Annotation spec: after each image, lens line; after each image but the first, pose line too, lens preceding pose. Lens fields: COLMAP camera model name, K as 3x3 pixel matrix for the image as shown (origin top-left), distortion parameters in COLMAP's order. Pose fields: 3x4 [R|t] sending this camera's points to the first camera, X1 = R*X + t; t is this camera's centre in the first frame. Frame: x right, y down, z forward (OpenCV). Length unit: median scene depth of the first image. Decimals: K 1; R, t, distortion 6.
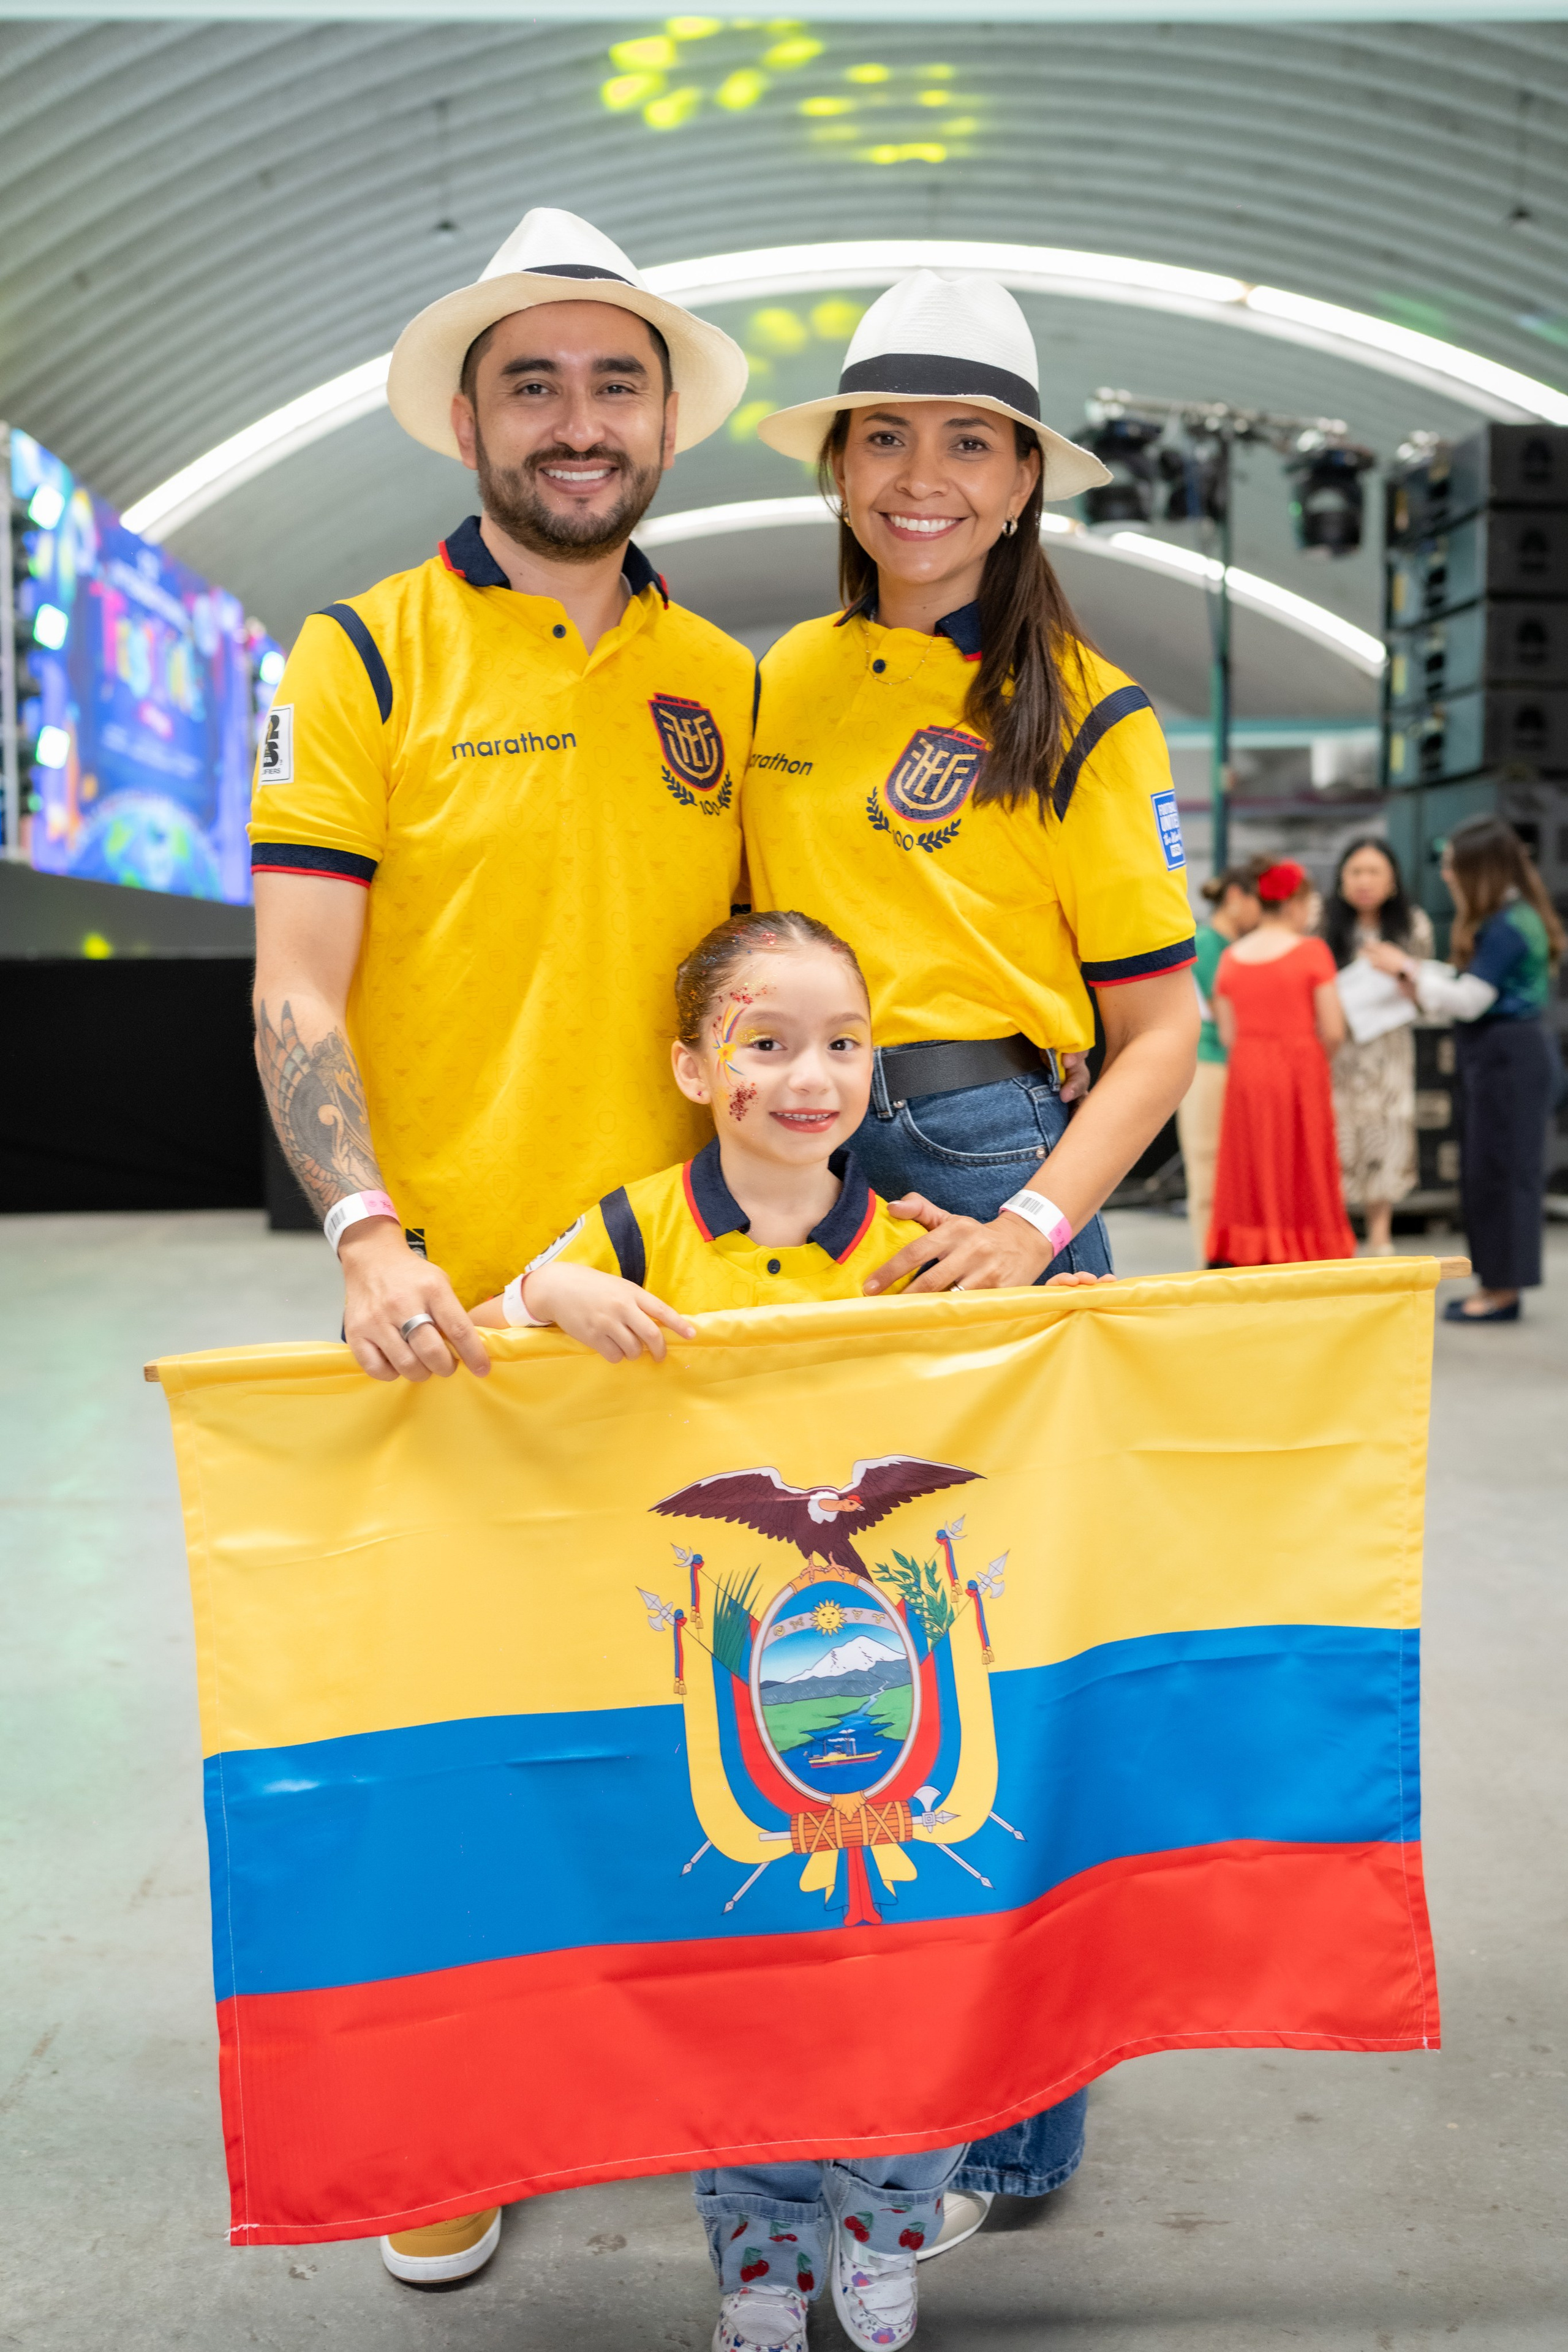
lens RADIAL K [[2399.5, 0, 650.4], [0, 2399.5, 1105.2], [0, 0, 1]] dist [0.002607, 0.000000]
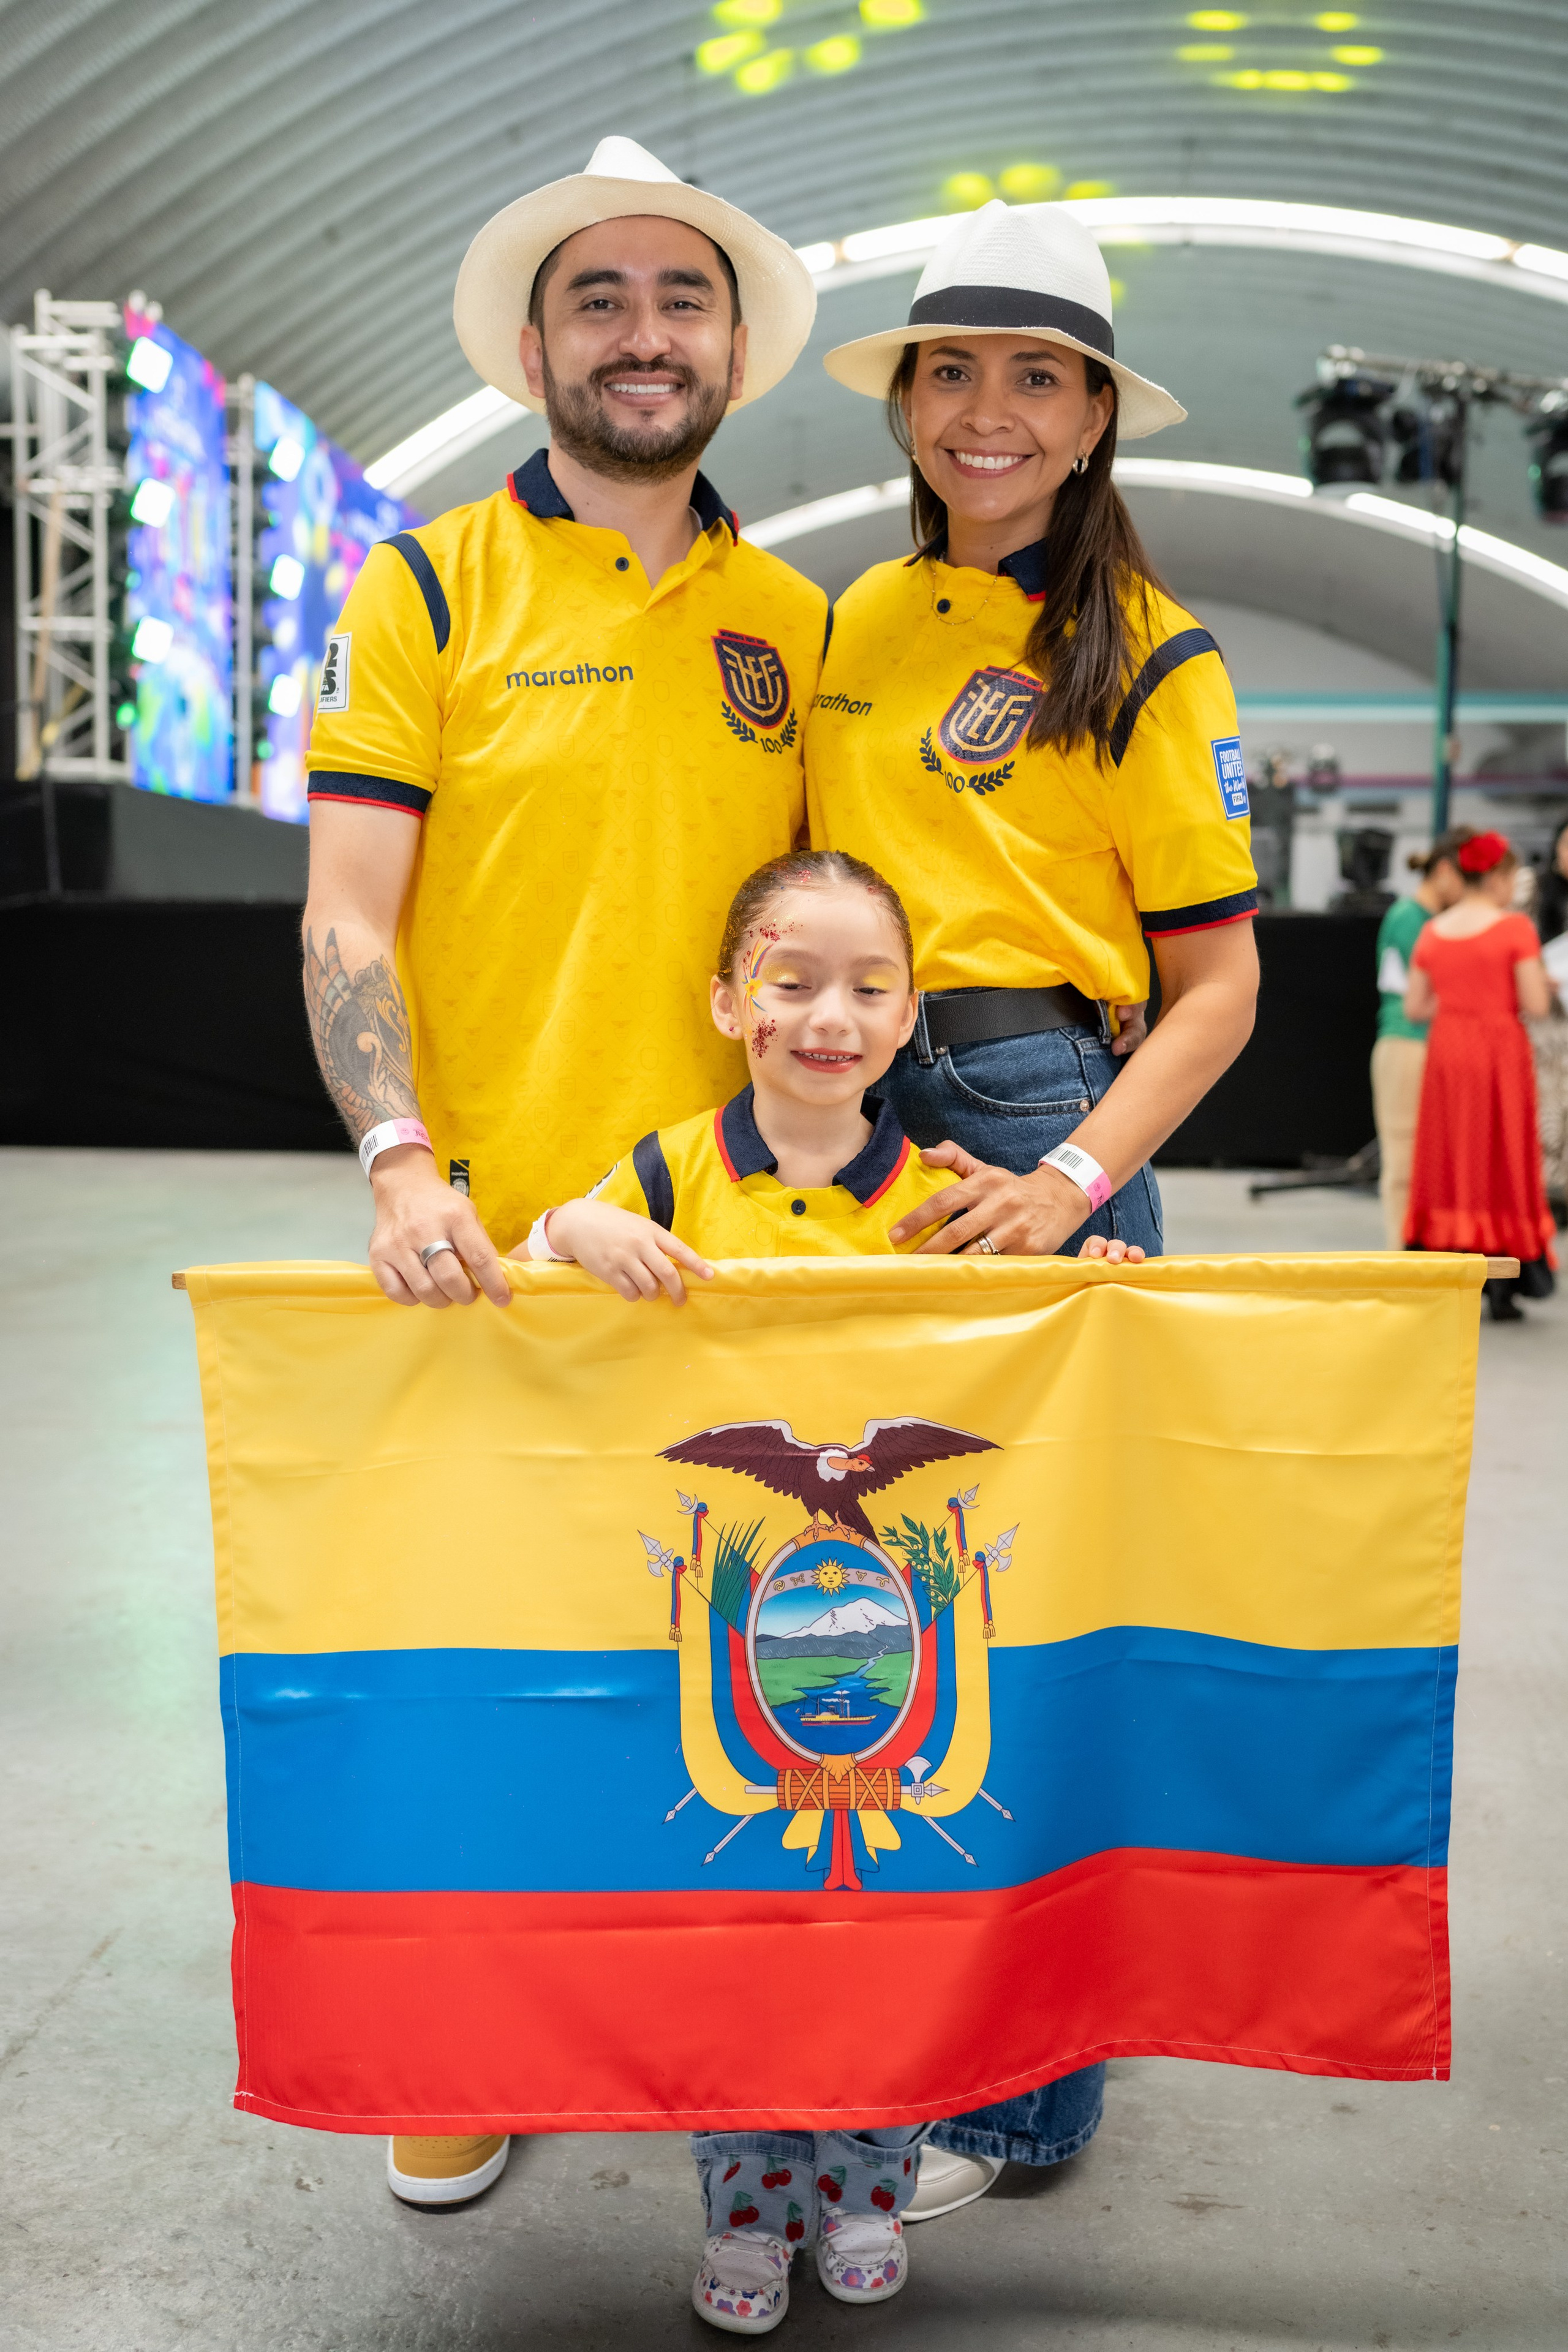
lens RADIAL K [[2399.5, 0, 769.8], [0, 2399.5, 1117.6], [0, 0, 1]] dist [0.002607, 0.000000]
pose [[0.994334, 0.037983, -0.099282, 0.133201], [-0.036797, 0.999228, 0.013751, 0.015772], [0.099727, -0.010019, 0.994964, 0.016319]]
